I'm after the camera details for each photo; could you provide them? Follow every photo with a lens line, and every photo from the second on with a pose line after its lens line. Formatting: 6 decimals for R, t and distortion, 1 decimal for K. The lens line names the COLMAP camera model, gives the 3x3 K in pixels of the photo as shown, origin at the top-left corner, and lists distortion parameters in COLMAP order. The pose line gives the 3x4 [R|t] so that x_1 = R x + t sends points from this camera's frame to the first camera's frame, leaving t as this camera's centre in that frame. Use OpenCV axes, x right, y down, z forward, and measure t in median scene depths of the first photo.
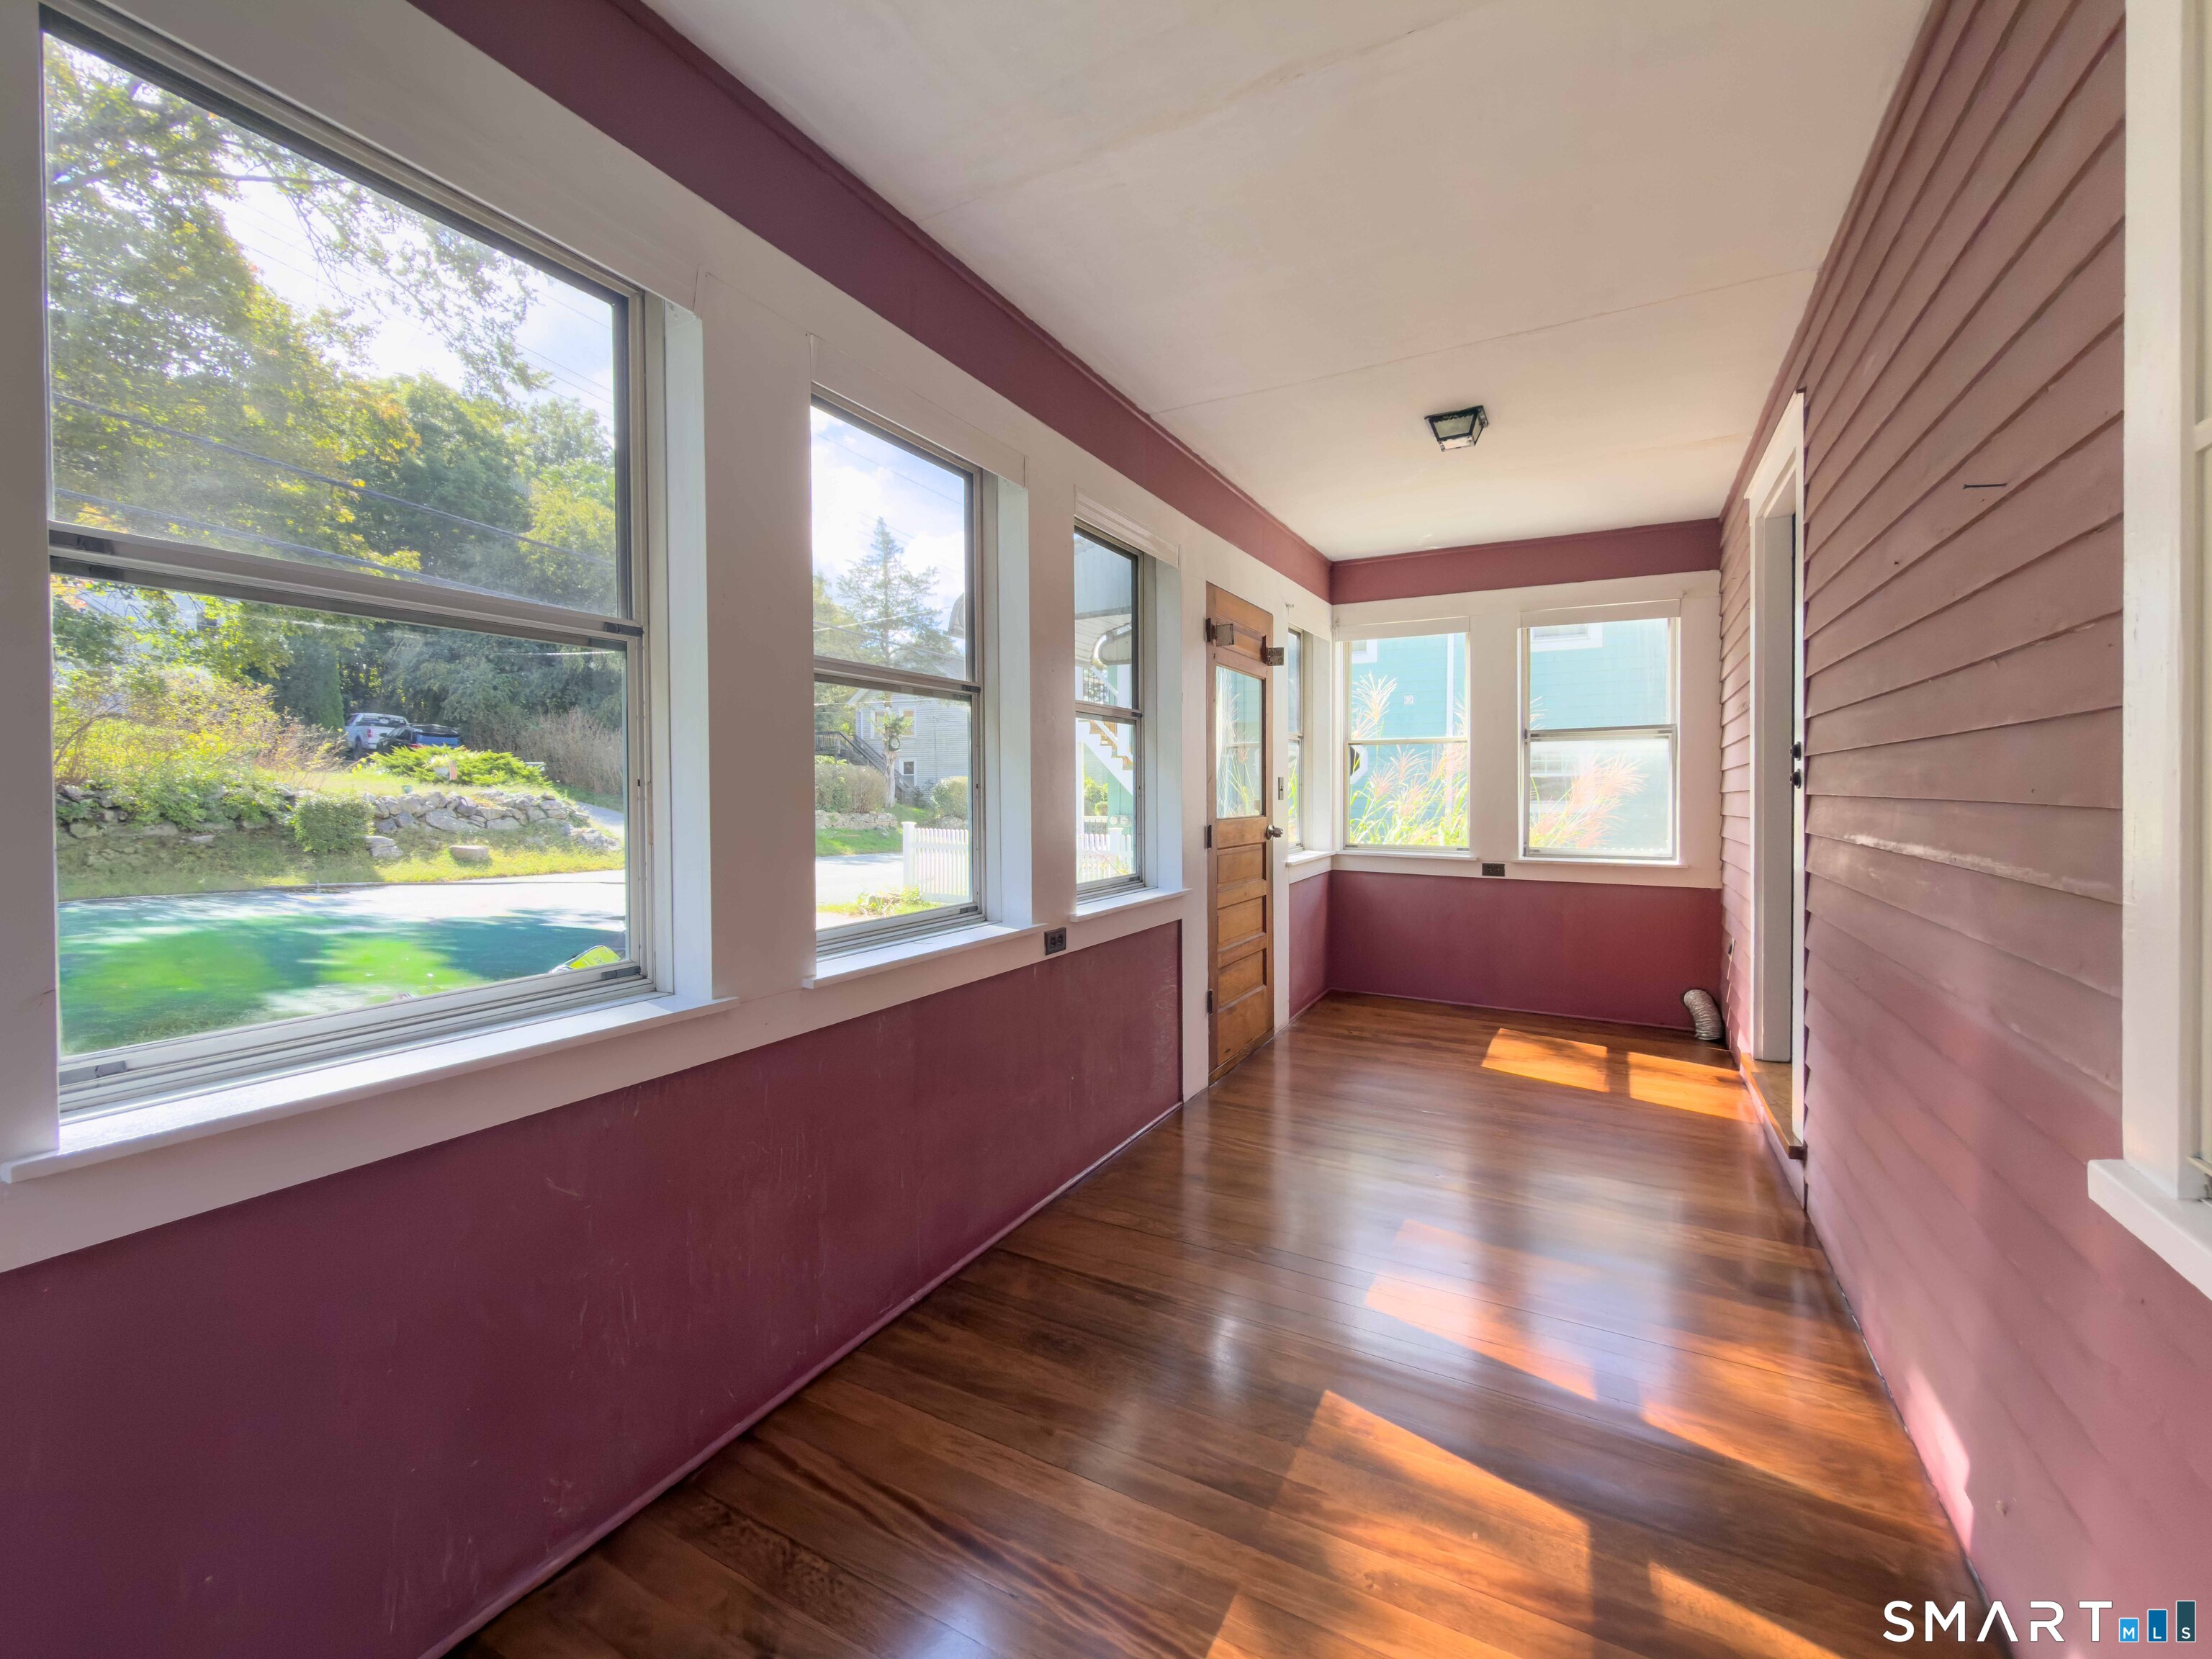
lens RADIAL K [[884.8, 0, 1099.4], [0, 884.8, 827.1], [0, 0, 1]] dist [0.000301, -0.000052]
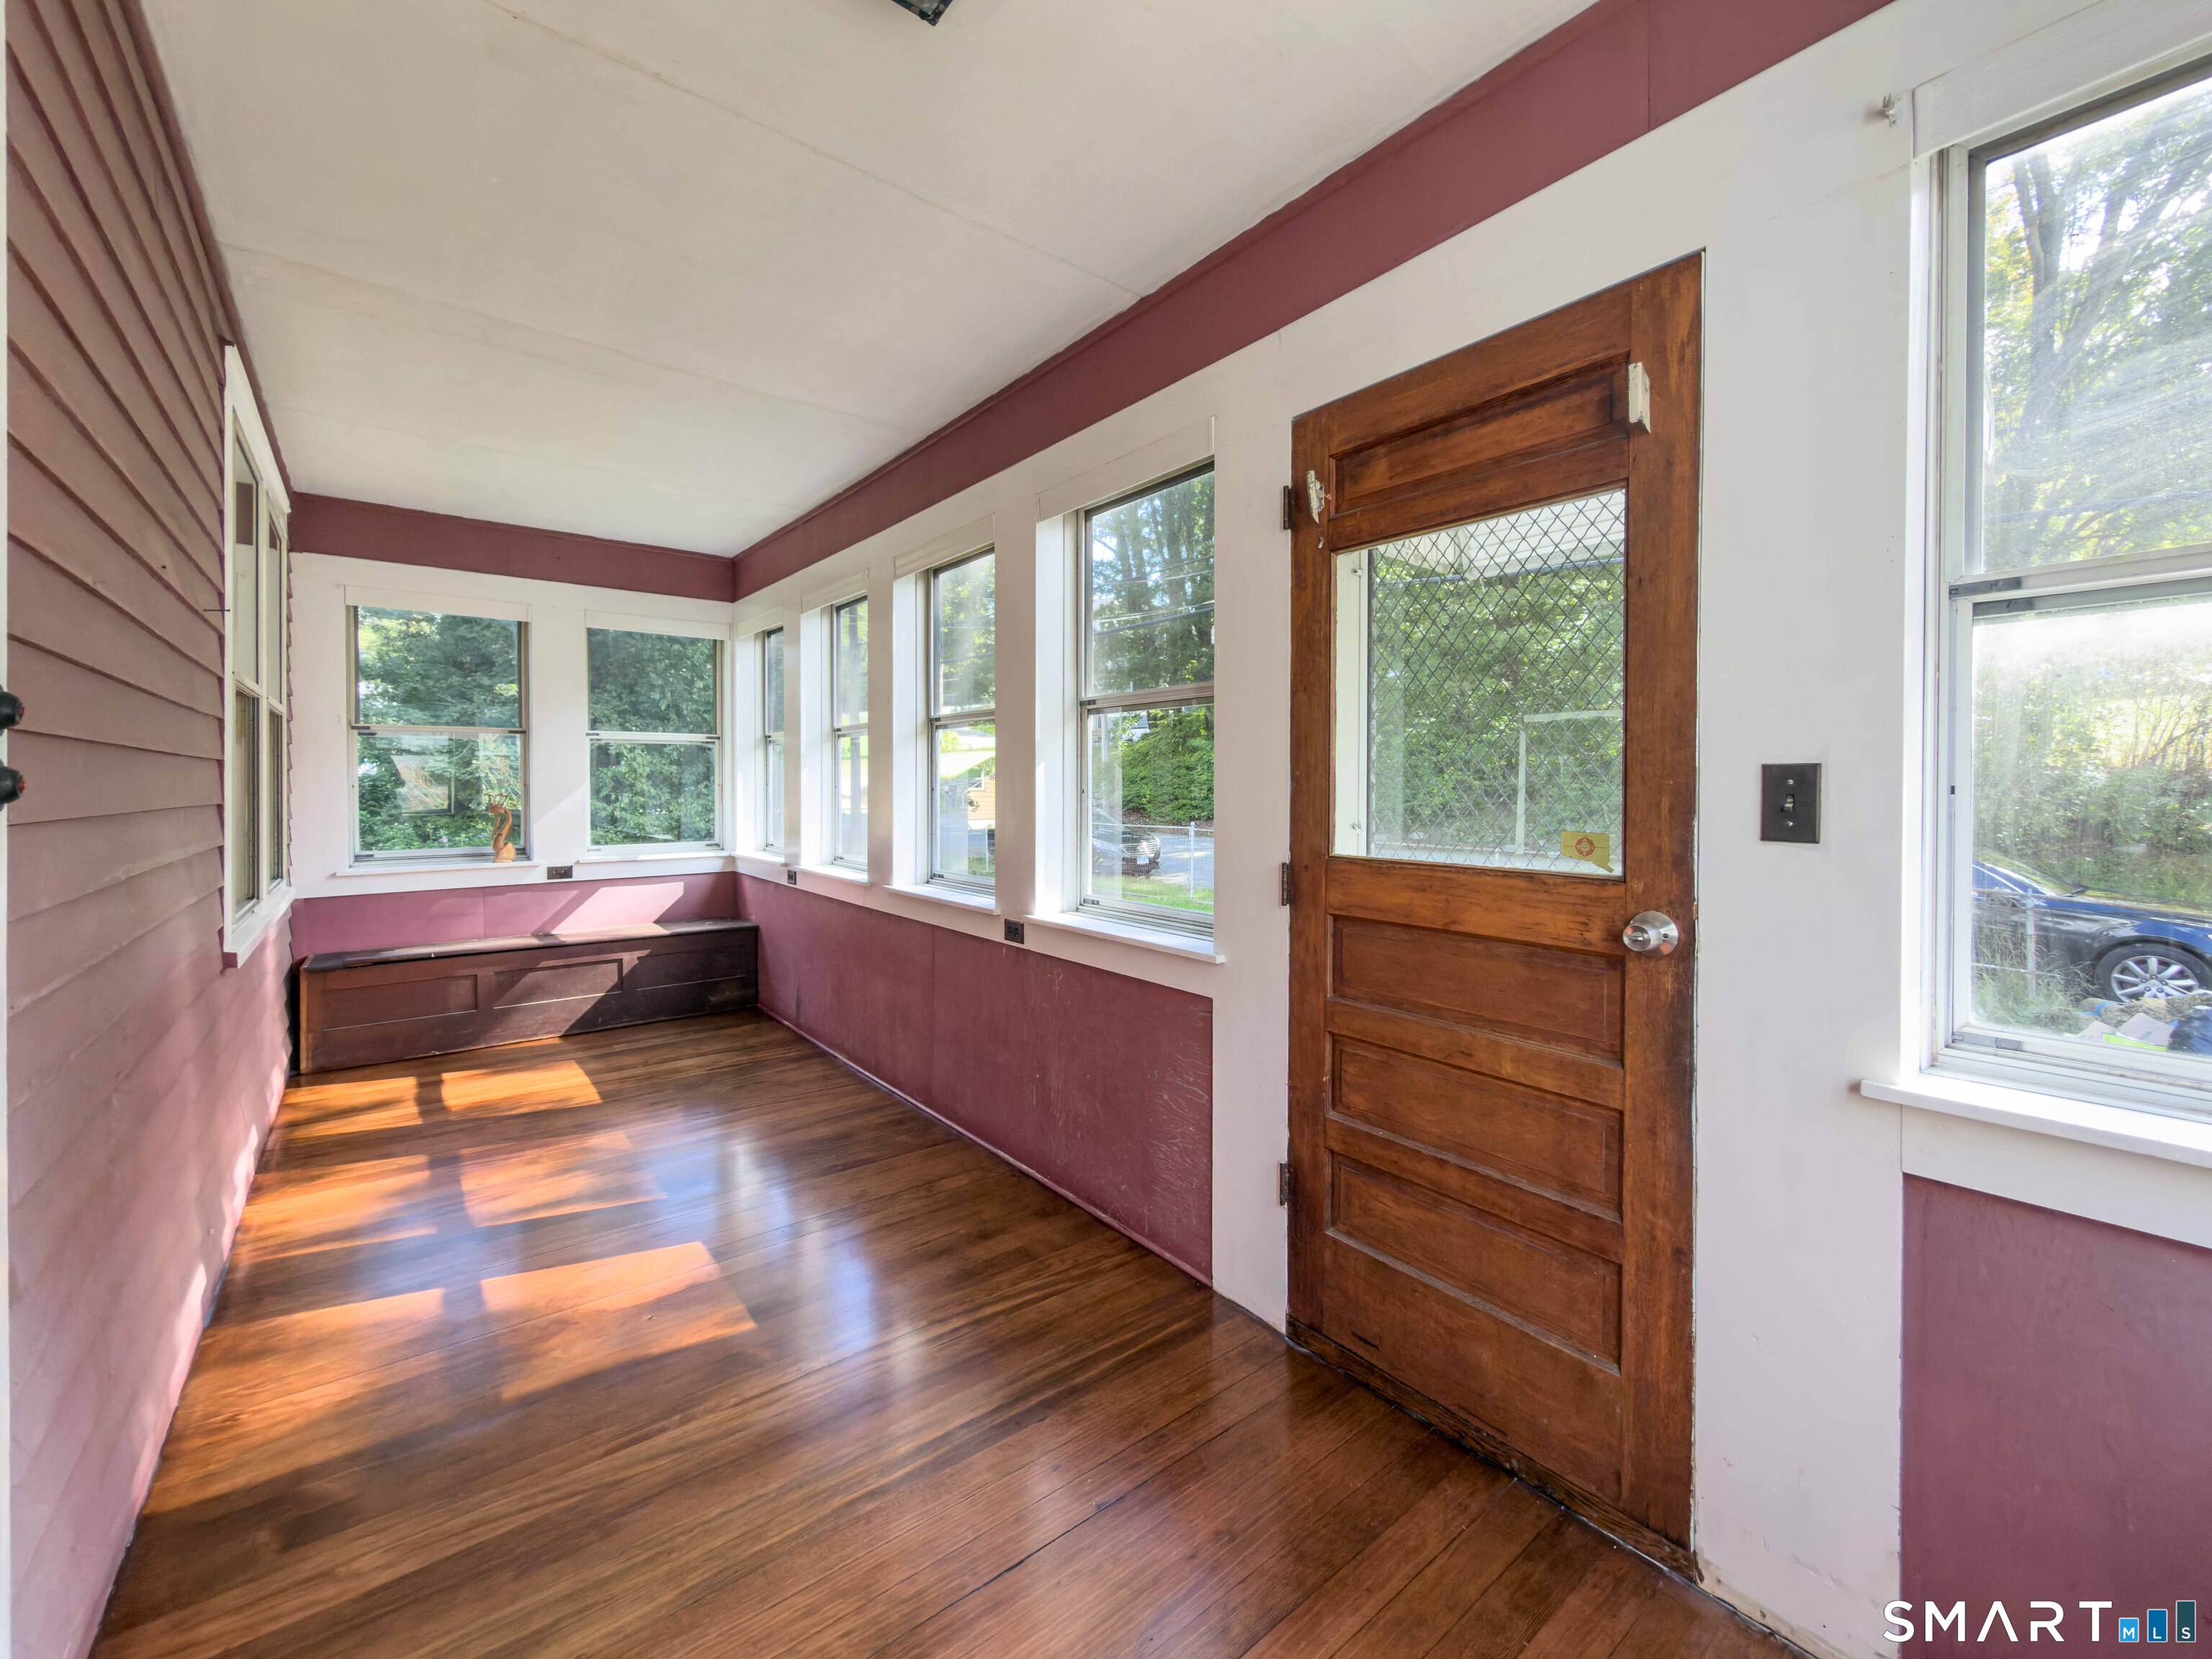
lens RADIAL K [[884.8, 0, 1099.4], [0, 884.8, 827.1], [0, 0, 1]] dist [0.000301, -0.000052]
pose [[-0.364516, 0.054999, -0.929571, 0.897534], [-0.034374, 0.996779, 0.072454, -0.079284], [0.930562, 0.058364, -0.361452, 1.457839]]
